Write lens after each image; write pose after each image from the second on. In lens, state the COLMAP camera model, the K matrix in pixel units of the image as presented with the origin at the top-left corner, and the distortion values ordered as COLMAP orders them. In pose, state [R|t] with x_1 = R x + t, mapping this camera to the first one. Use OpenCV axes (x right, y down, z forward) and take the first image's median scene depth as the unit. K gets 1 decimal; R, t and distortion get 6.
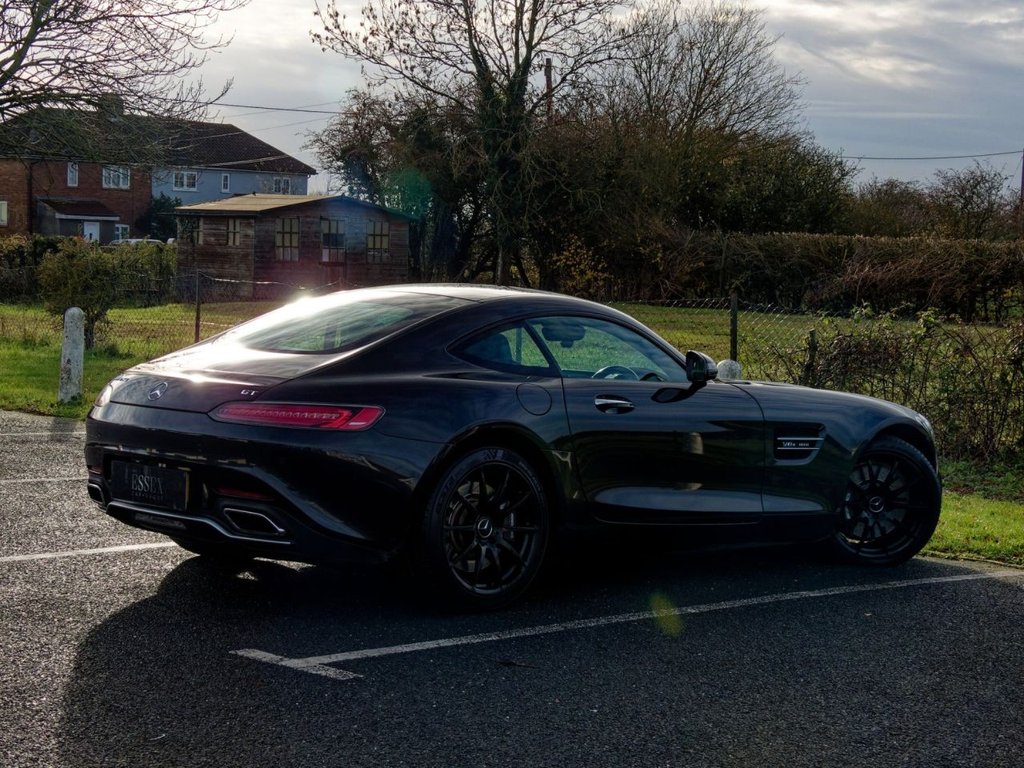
lens RADIAL K [[2059.8, 0, 512.0], [0, 2059.8, 384.0], [0, 0, 1]] dist [0.062059, 0.244147]
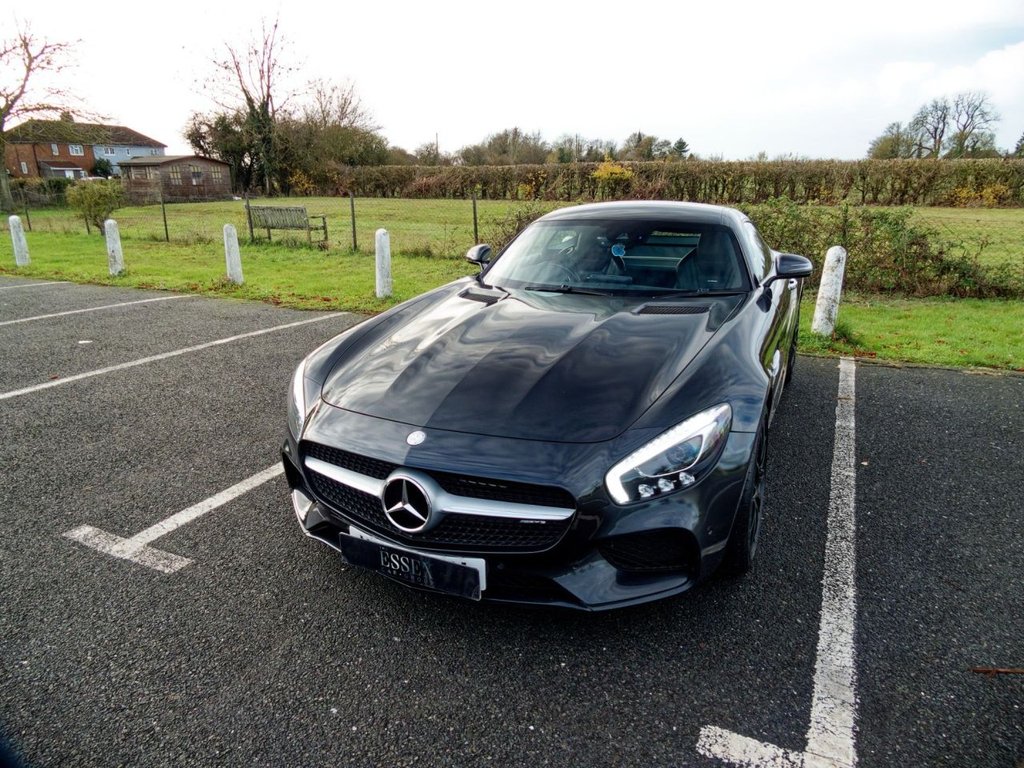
lens RADIAL K [[662.0, 0, 514.0], [0, 662.0, 386.2], [0, 0, 1]] dist [-0.013674, 0.012258]
pose [[0.928554, -0.143977, 0.342137, -0.041918], [0.055249, 0.965052, 0.256167, -0.009978], [-0.367062, -0.218962, 0.904058, 0.134863]]
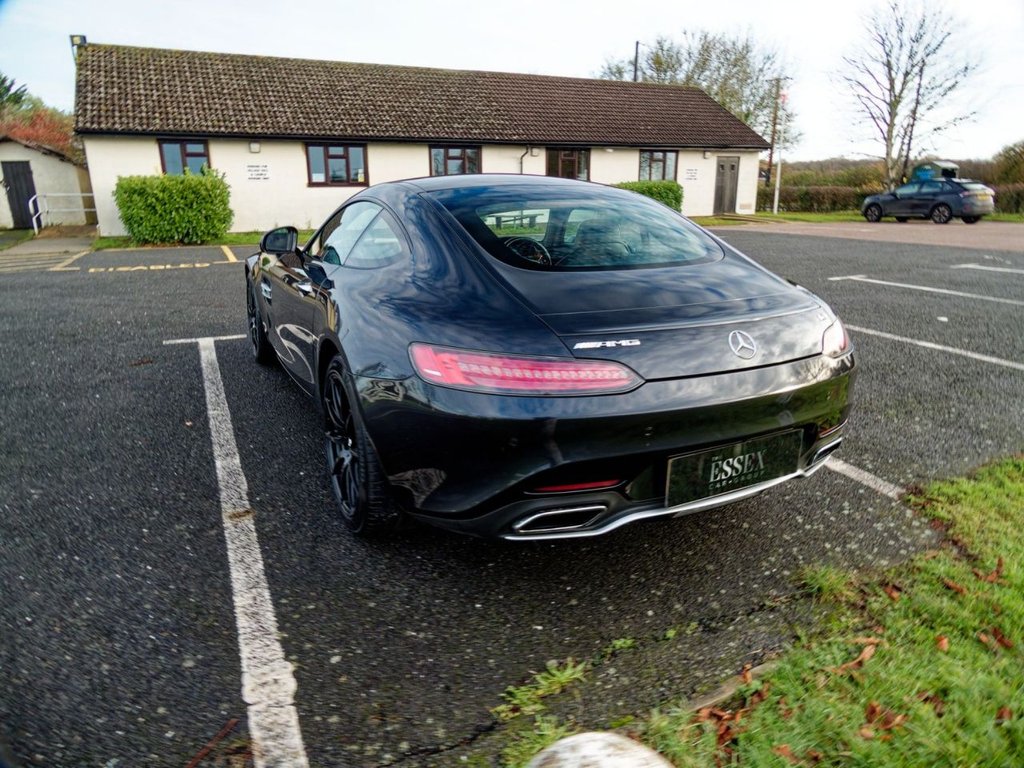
lens RADIAL K [[662.0, 0, 514.0], [0, 662.0, 386.2], [0, 0, 1]] dist [-0.013674, 0.012258]
pose [[-0.276452, 0.260753, -0.924977, 0.080881], [-0.071777, 0.954197, 0.290443, -0.009558], [0.958344, 0.146685, -0.245074, 0.240626]]
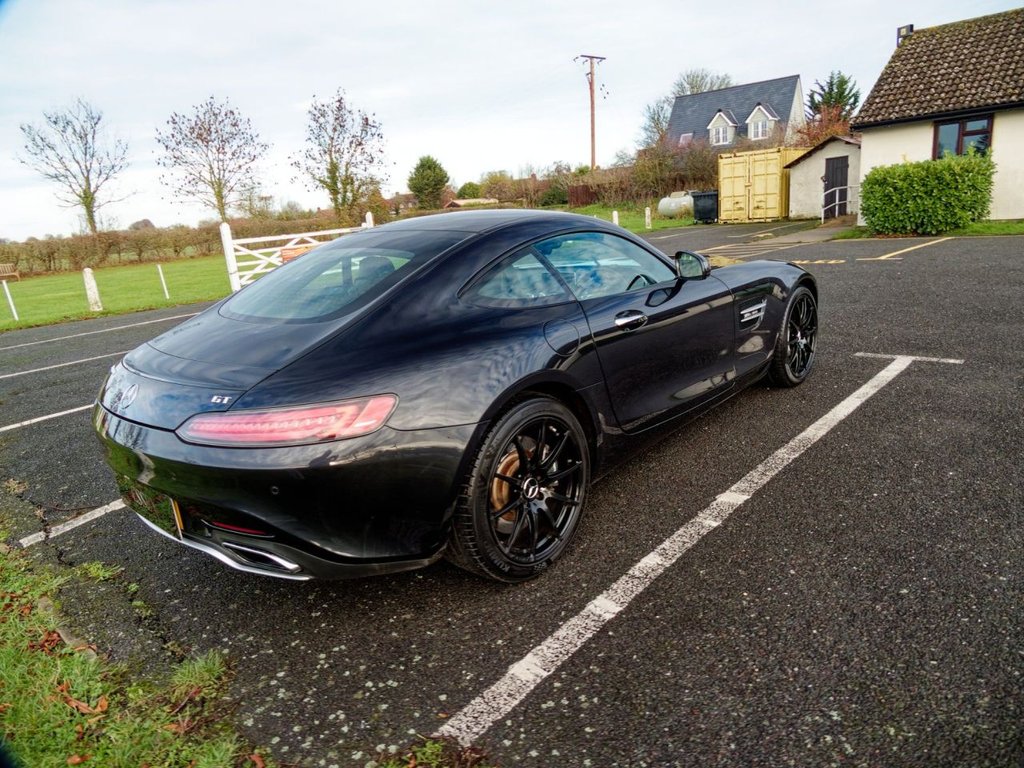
lens RADIAL K [[662.0, 0, 514.0], [0, 662.0, 386.2], [0, 0, 1]] dist [-0.013674, 0.012258]
pose [[-0.994452, 0.086580, -0.059746, 0.014289], [0.062524, 0.943233, 0.326192, -0.015475], [0.084596, 0.320647, -0.943413, 0.290089]]
